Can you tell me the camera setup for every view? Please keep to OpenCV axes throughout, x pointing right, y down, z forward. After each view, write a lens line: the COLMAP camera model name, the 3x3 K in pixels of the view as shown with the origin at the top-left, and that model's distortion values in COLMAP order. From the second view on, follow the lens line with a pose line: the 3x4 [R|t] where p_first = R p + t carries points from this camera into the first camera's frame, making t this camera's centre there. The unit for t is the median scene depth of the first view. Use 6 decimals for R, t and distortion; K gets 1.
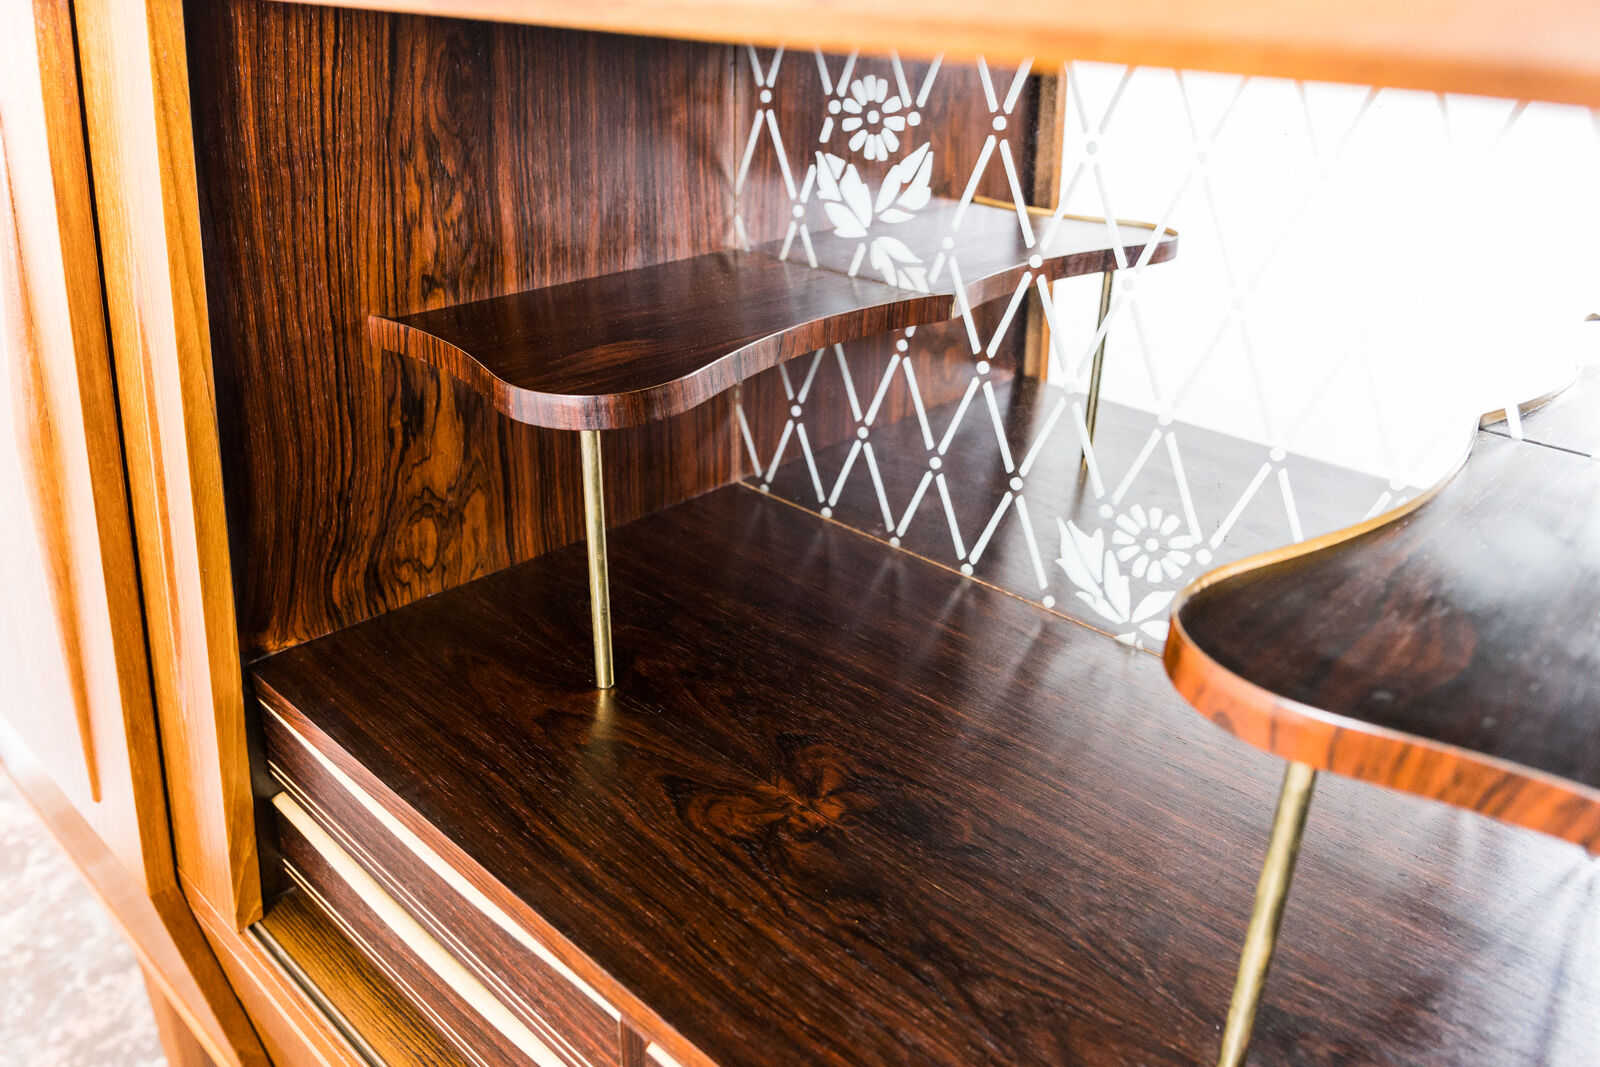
lens RADIAL K [[1240.4, 0, 802.4], [0, 1240.4, 519.9], [0, 0, 1]] dist [-0.007204, -0.004868]
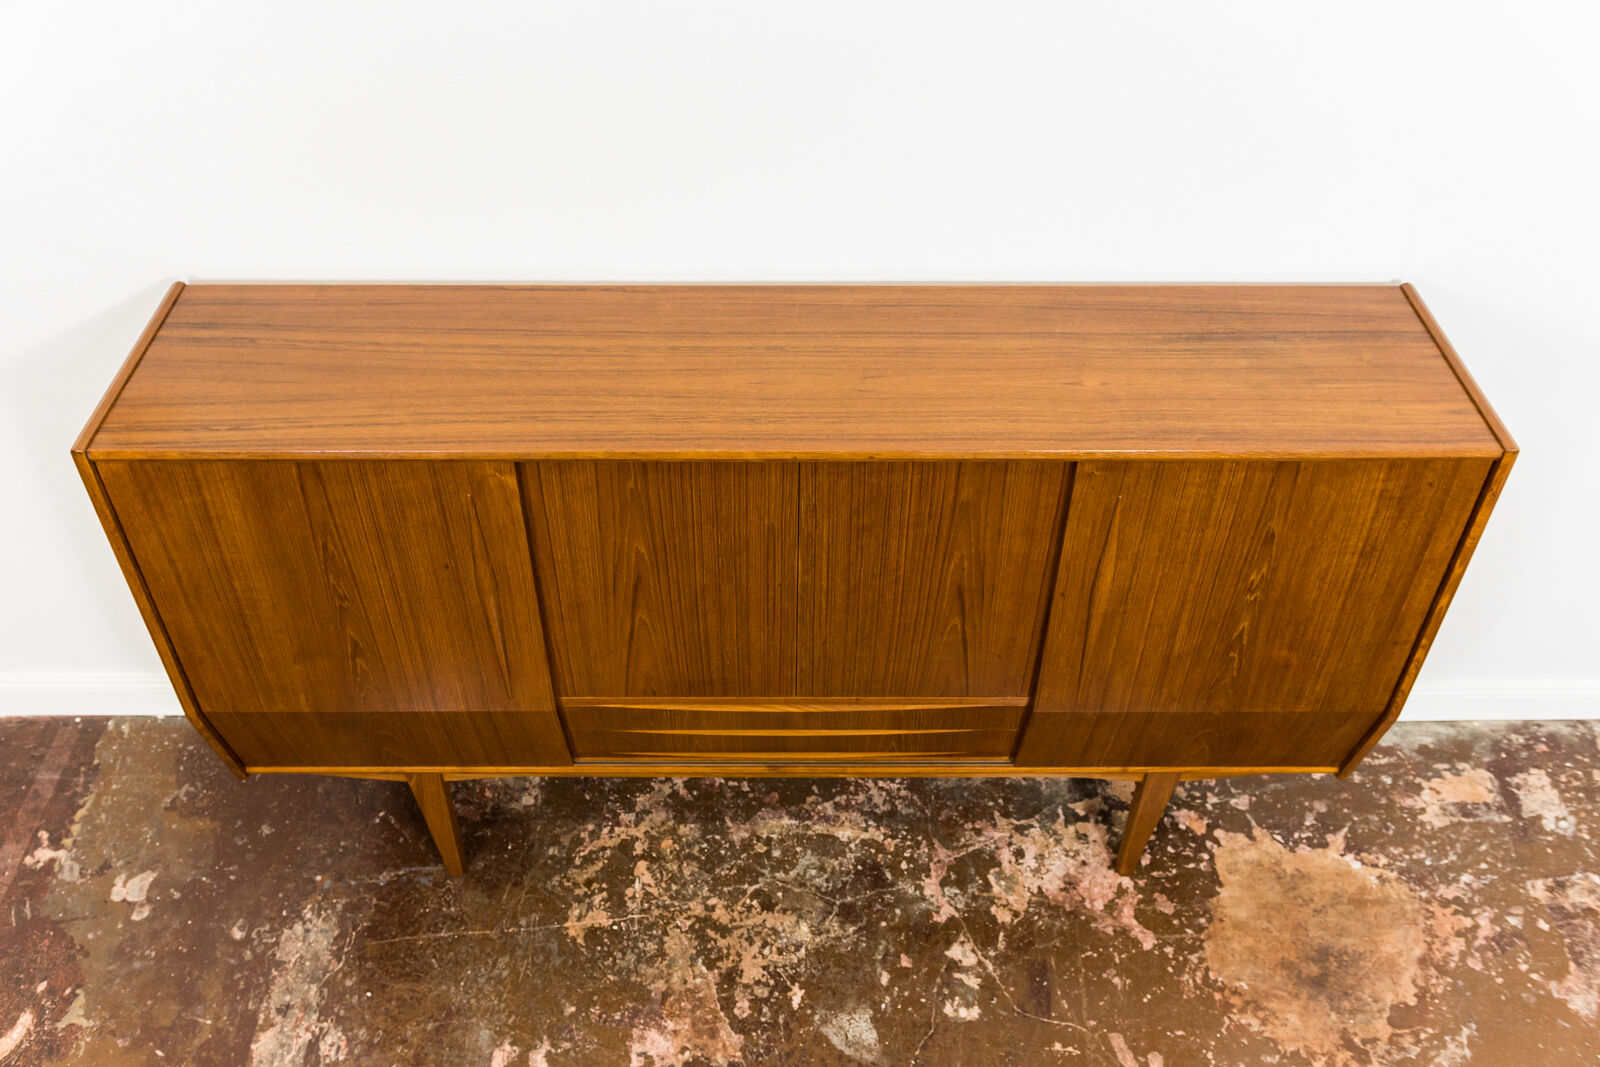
lens RADIAL K [[1240.4, 0, 794.6], [0, 1240.4, 538.9], [0, 0, 1]] dist [-0.007204, -0.004868]
pose [[0.181803, 0.680574, -0.709766, 0.656953], [-0.416047, 0.707244, 0.571587, -2.115133], [0.890984, 0.191380, 0.411730, 0.607121]]
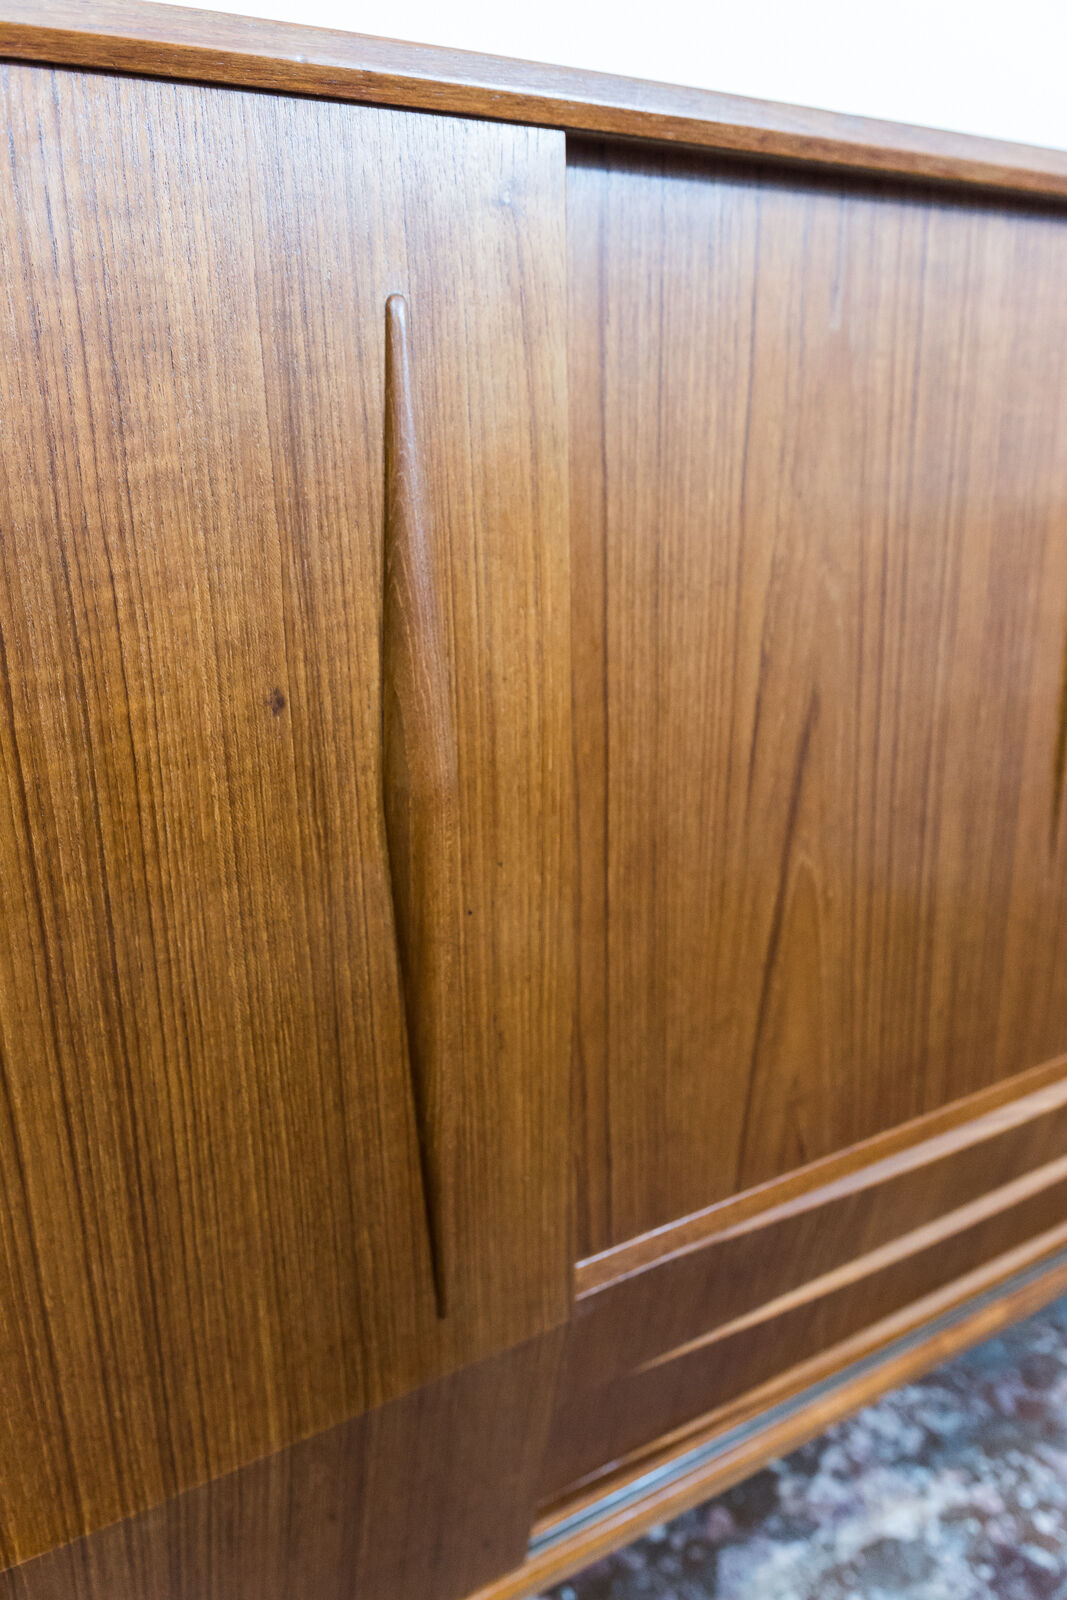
lens RADIAL K [[1240.4, 0, 553.0], [0, 1240.4, 809.5], [0, 0, 1]] dist [-0.007204, -0.004868]
pose [[0.674317, 0.268702, -0.687819, -0.830040], [-0.326477, 0.943950, 0.048694, -0.200139], [0.662351, 0.191723, 0.724247, 0.695458]]
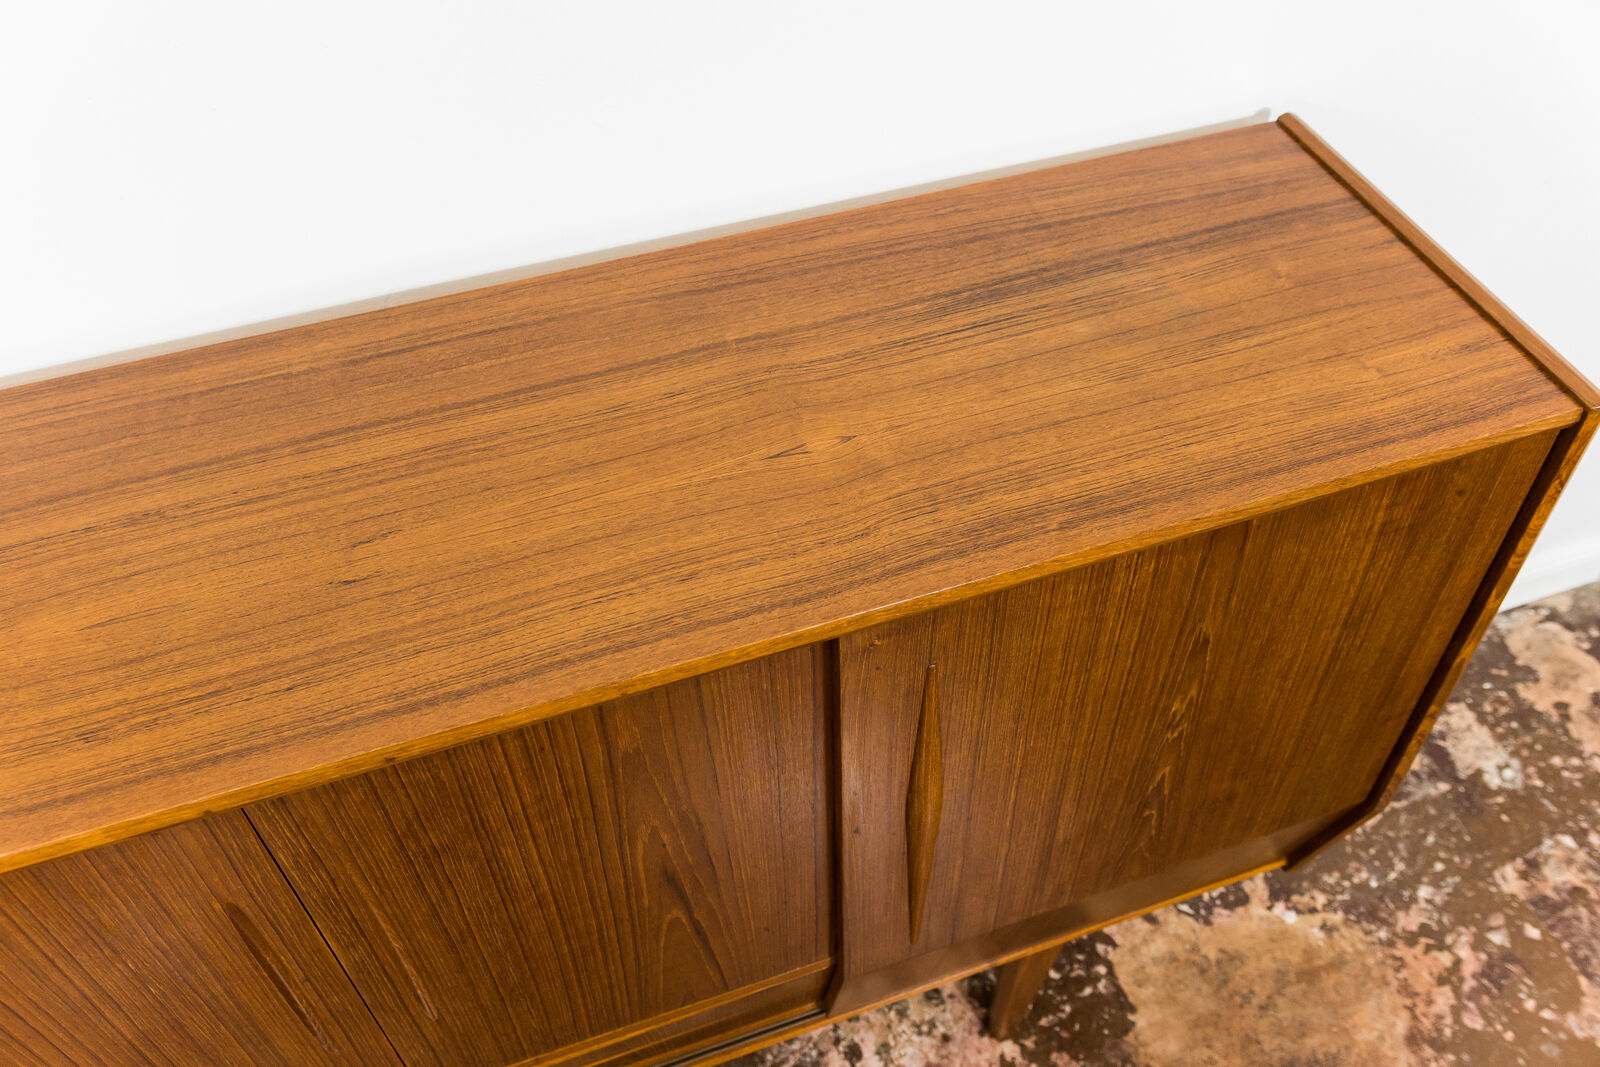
lens RADIAL K [[1240.4, 0, 794.1], [0, 1240.4, 542.4], [0, 0, 1]] dist [-0.007204, -0.004868]
pose [[0.486133, 0.661337, -0.571234, -0.561538], [-0.359574, 0.747149, 0.558995, -1.732793], [0.796481, -0.066345, 0.601013, 1.401988]]
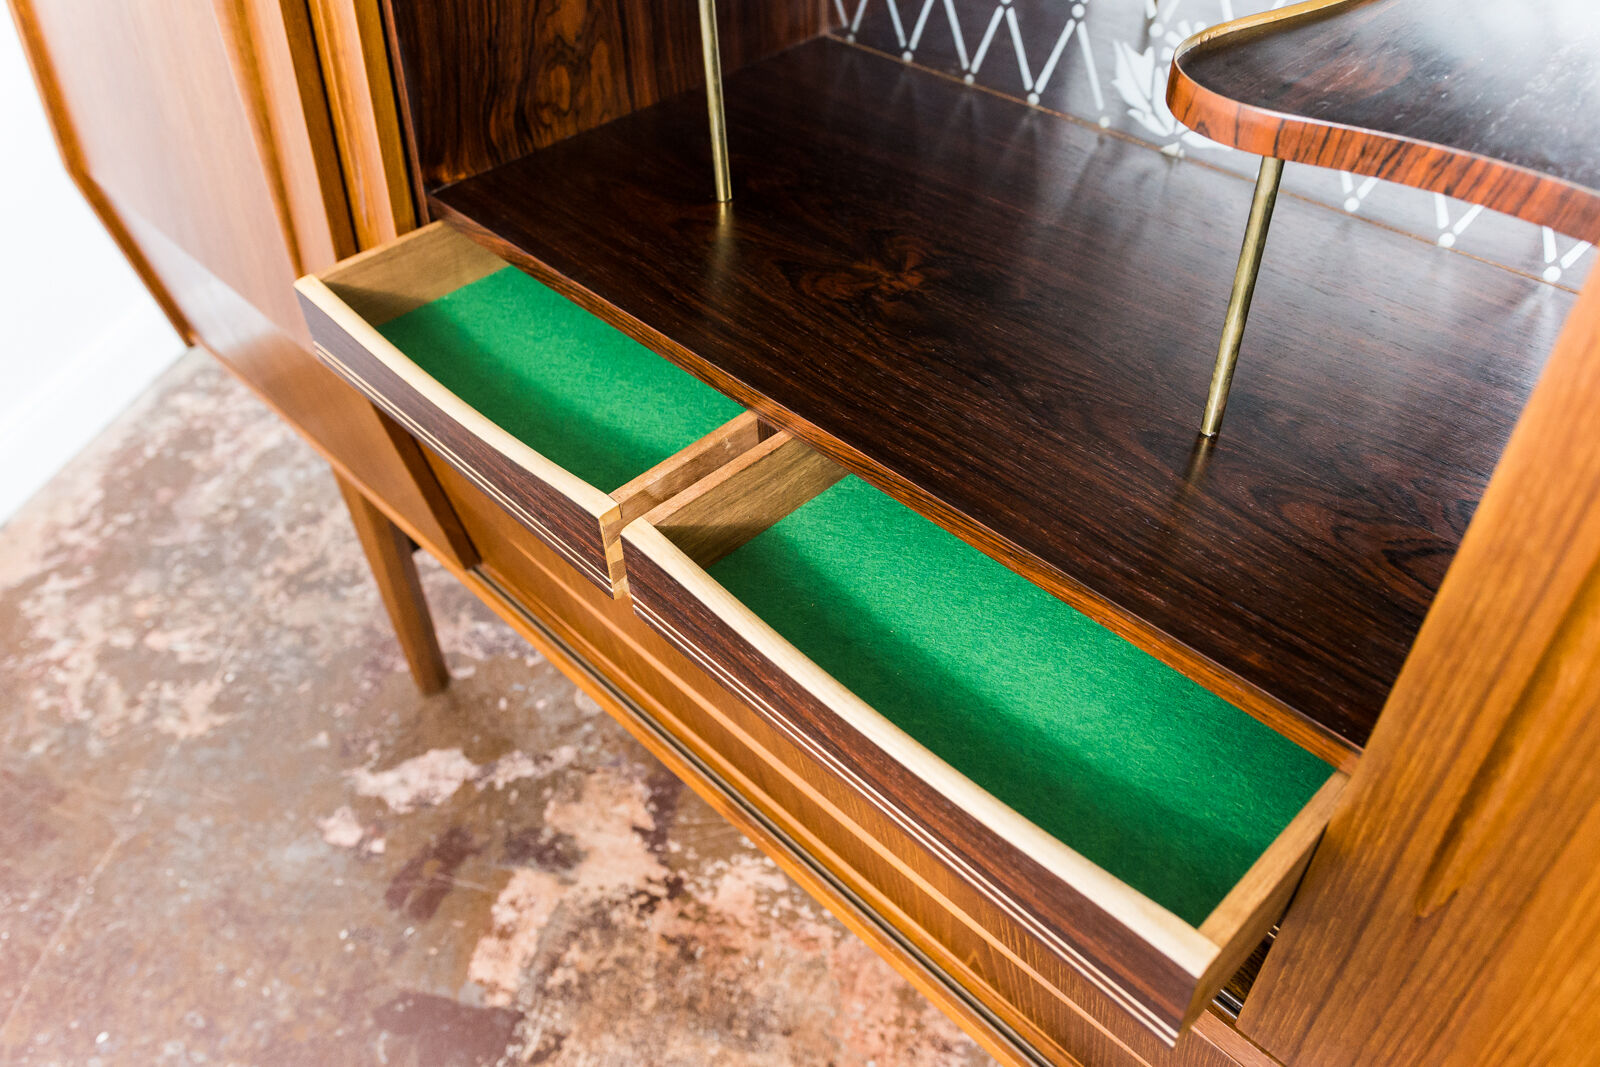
lens RADIAL K [[1240.4, 0, 796.4], [0, 1240.4, 526.2], [0, 0, 1]] dist [-0.007204, -0.004868]
pose [[0.997191, -0.013431, -0.073683, -0.004787], [0.034521, 0.955483, 0.293021, 0.083121], [0.066467, -0.294742, 0.953263, -0.225803]]
